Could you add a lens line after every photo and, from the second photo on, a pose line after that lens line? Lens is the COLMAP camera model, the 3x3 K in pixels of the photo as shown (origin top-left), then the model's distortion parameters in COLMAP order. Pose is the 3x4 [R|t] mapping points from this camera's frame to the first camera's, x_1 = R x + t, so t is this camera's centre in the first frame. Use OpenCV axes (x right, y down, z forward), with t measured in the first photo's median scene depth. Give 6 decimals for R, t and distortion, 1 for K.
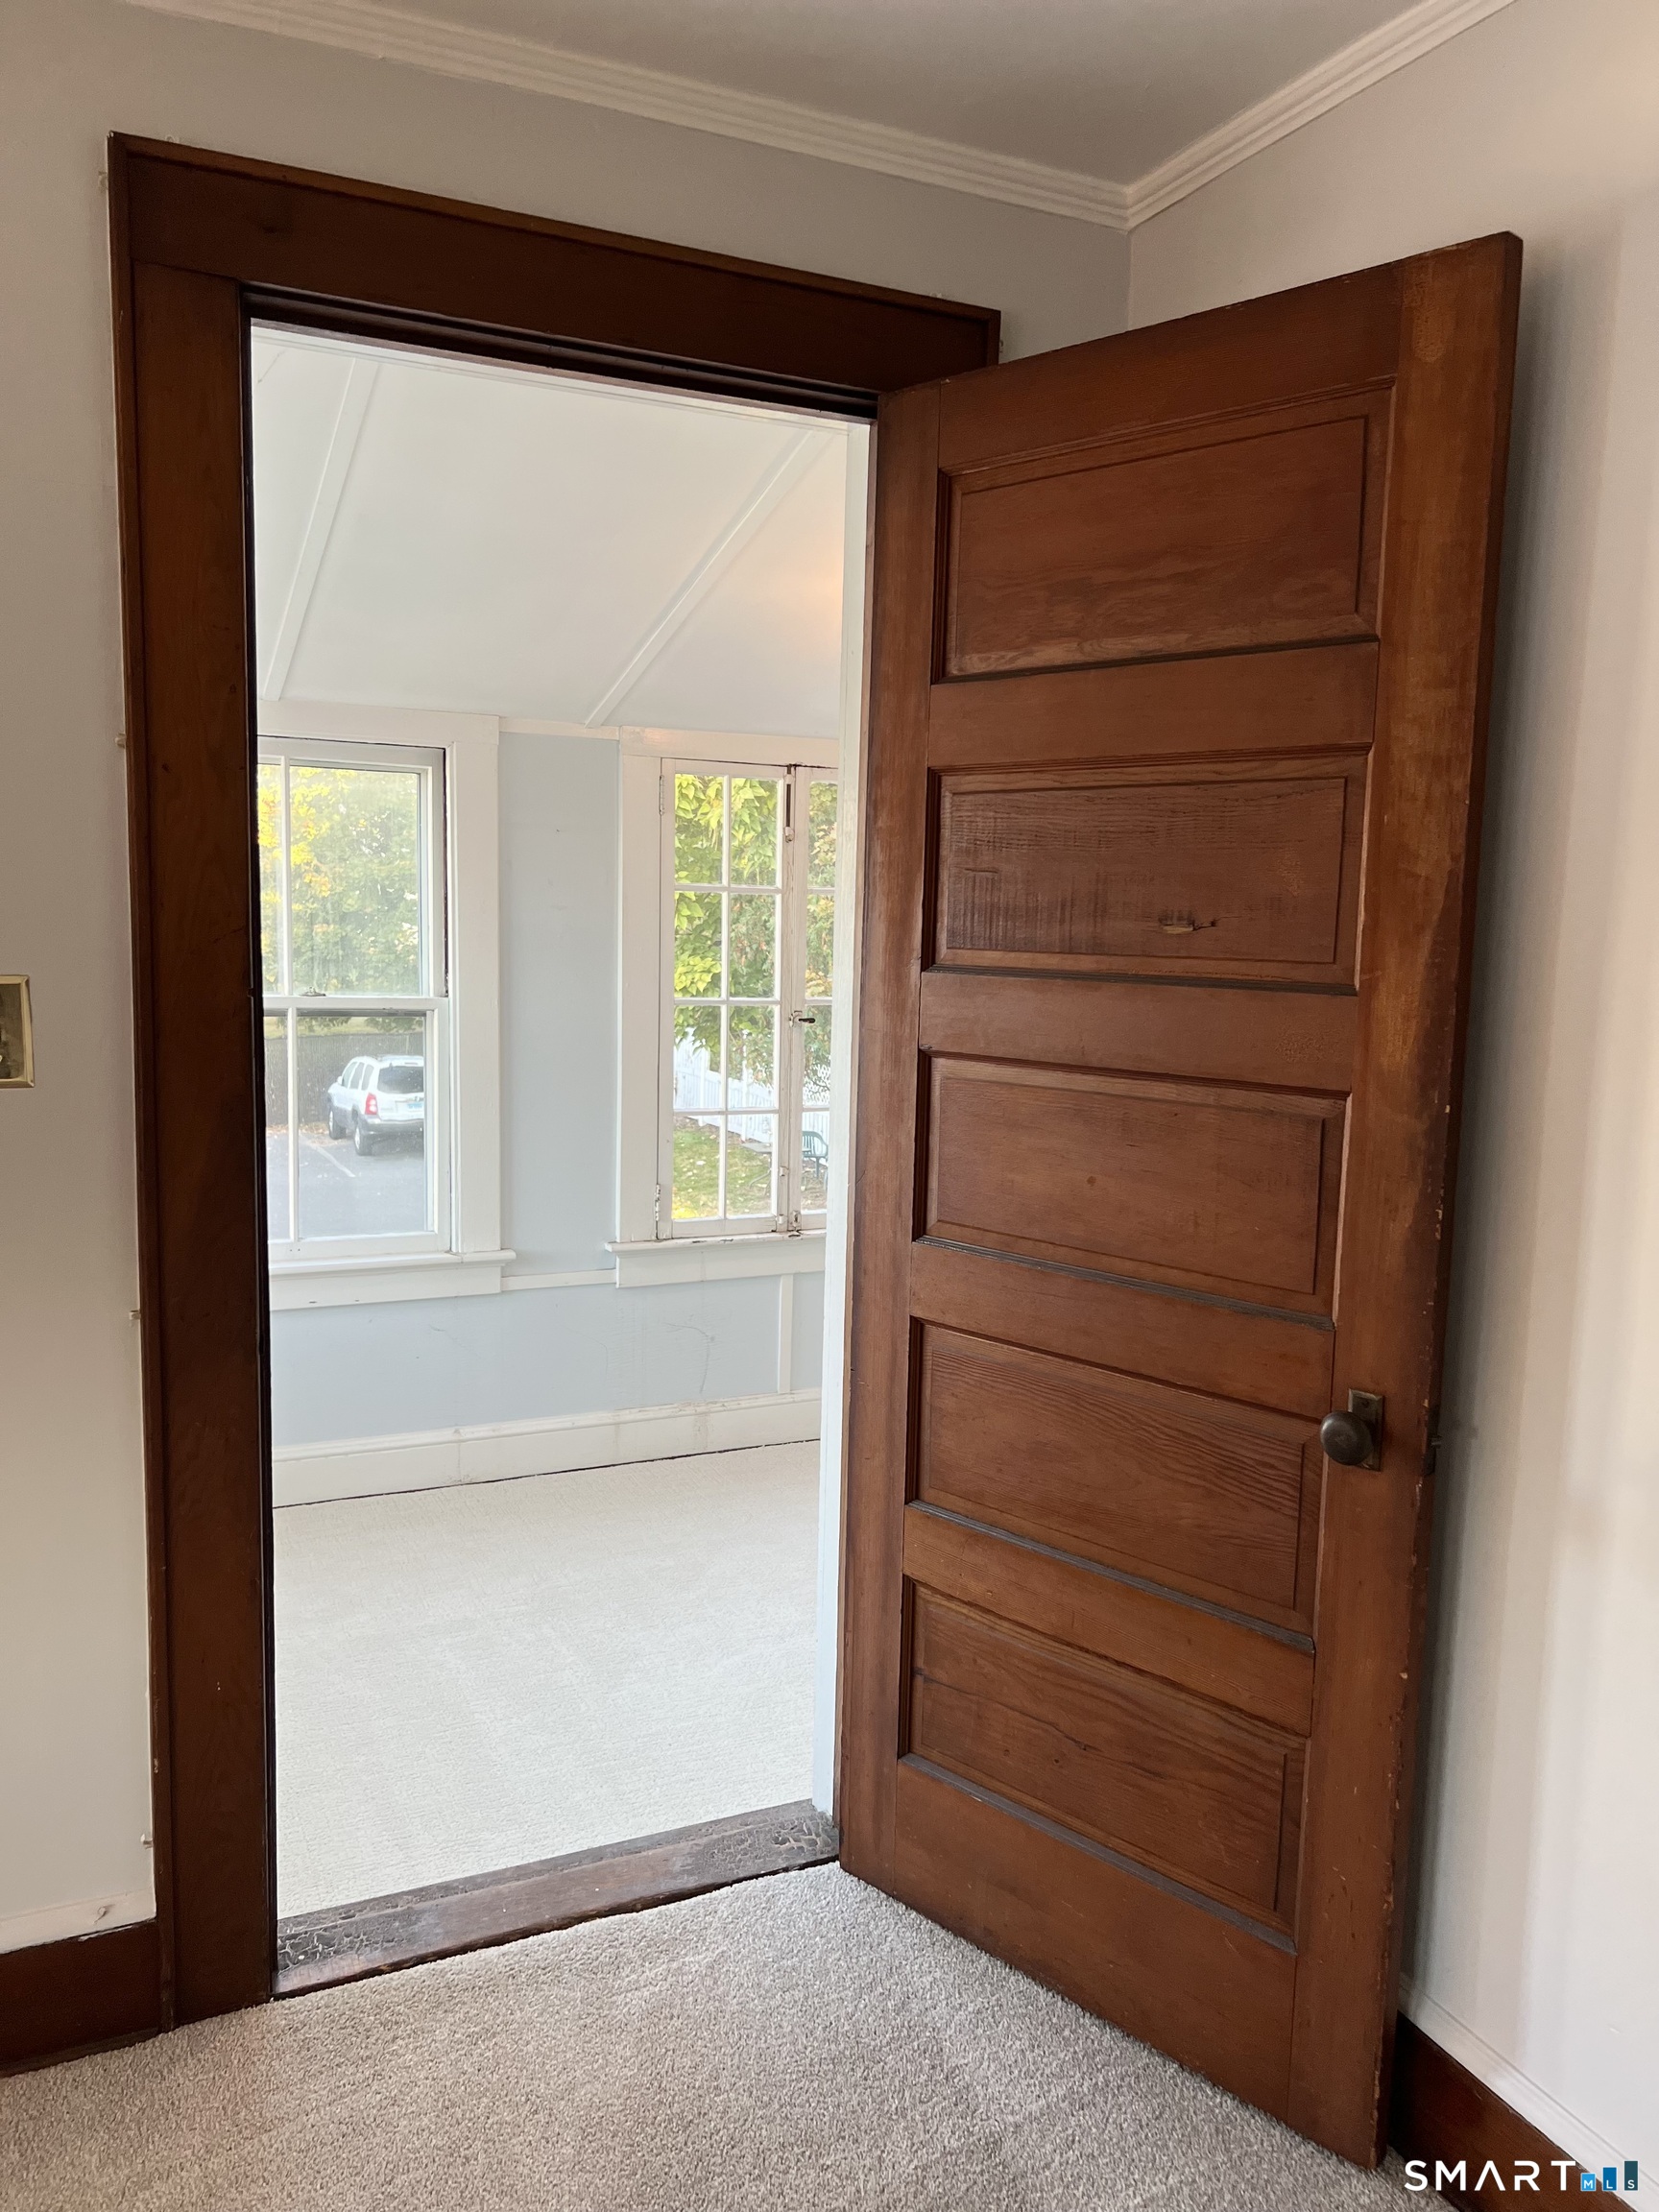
lens RADIAL K [[1663.8, 0, 831.1], [0, 1663.8, 1108.1], [0, 0, 1]] dist [-0.000174, -0.000071]
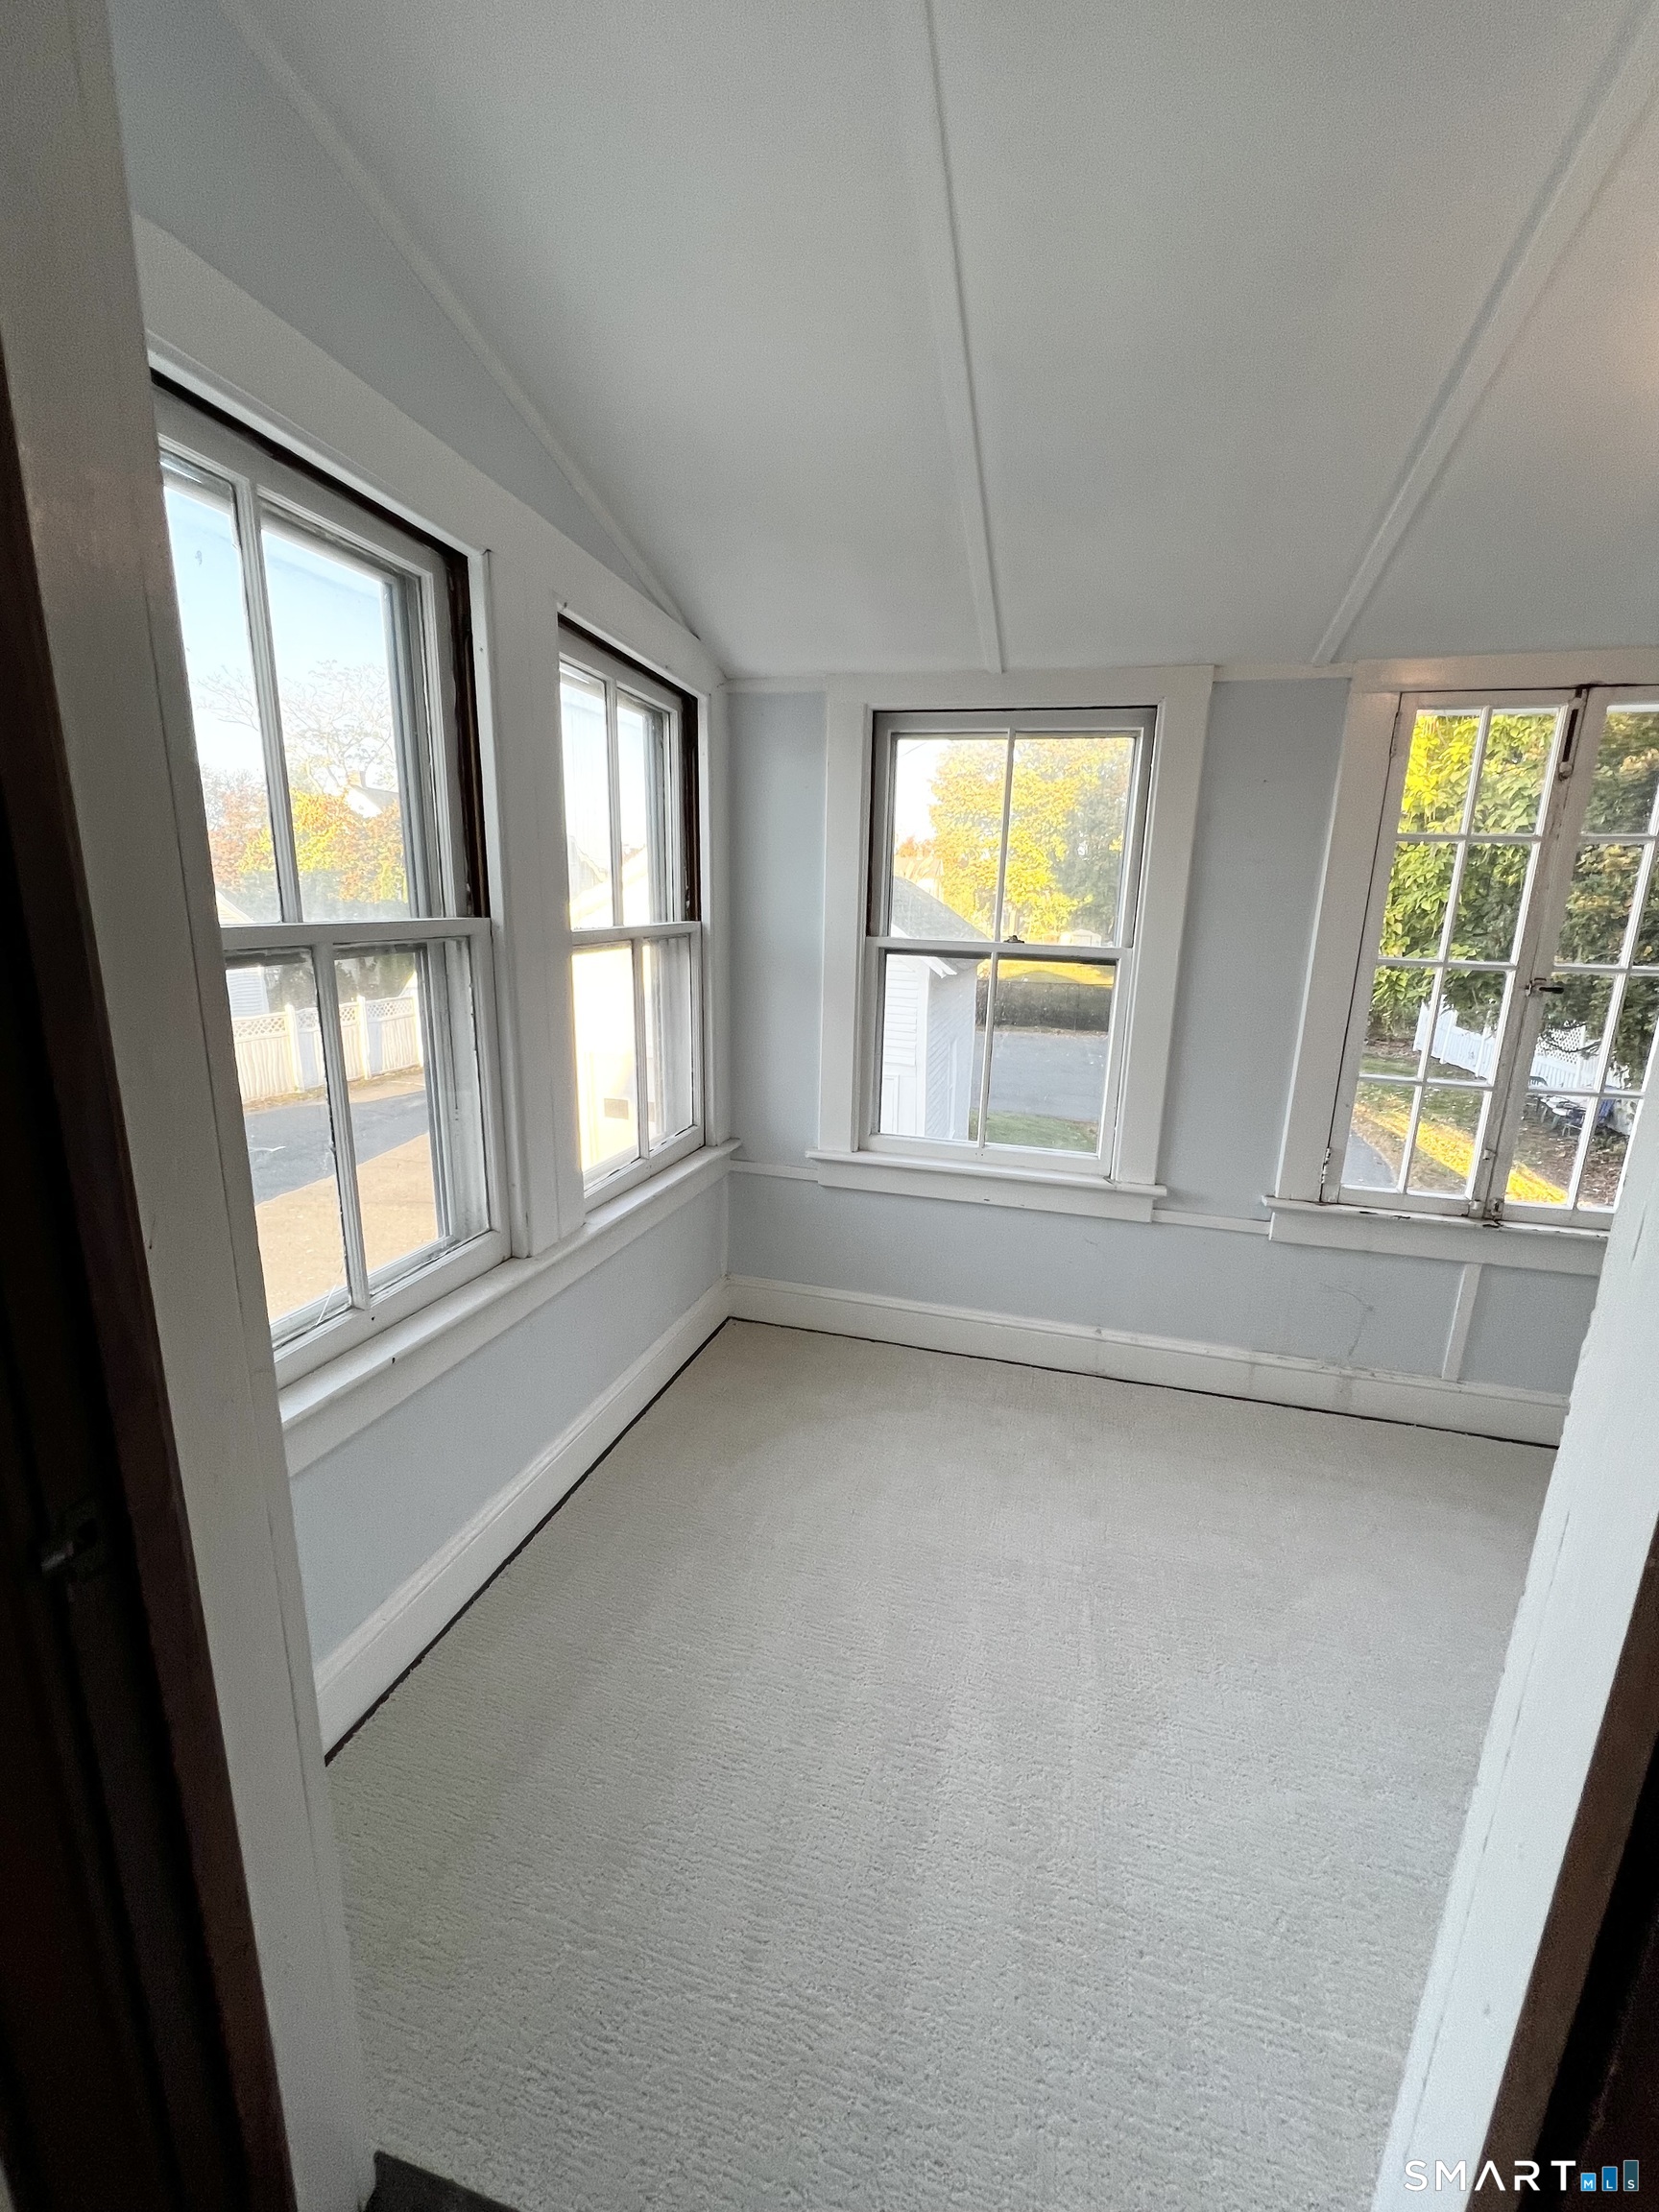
lens RADIAL K [[885.9, 0, 832.2], [0, 885.9, 1110.8], [0, 0, 1]] dist [-0.002146, 0.000054]
pose [[0.769370, 0.142489, -0.622709, -0.007027], [-0.080938, 0.988693, 0.126233, -0.017910], [0.633655, -0.046719, 0.772204, 0.403447]]
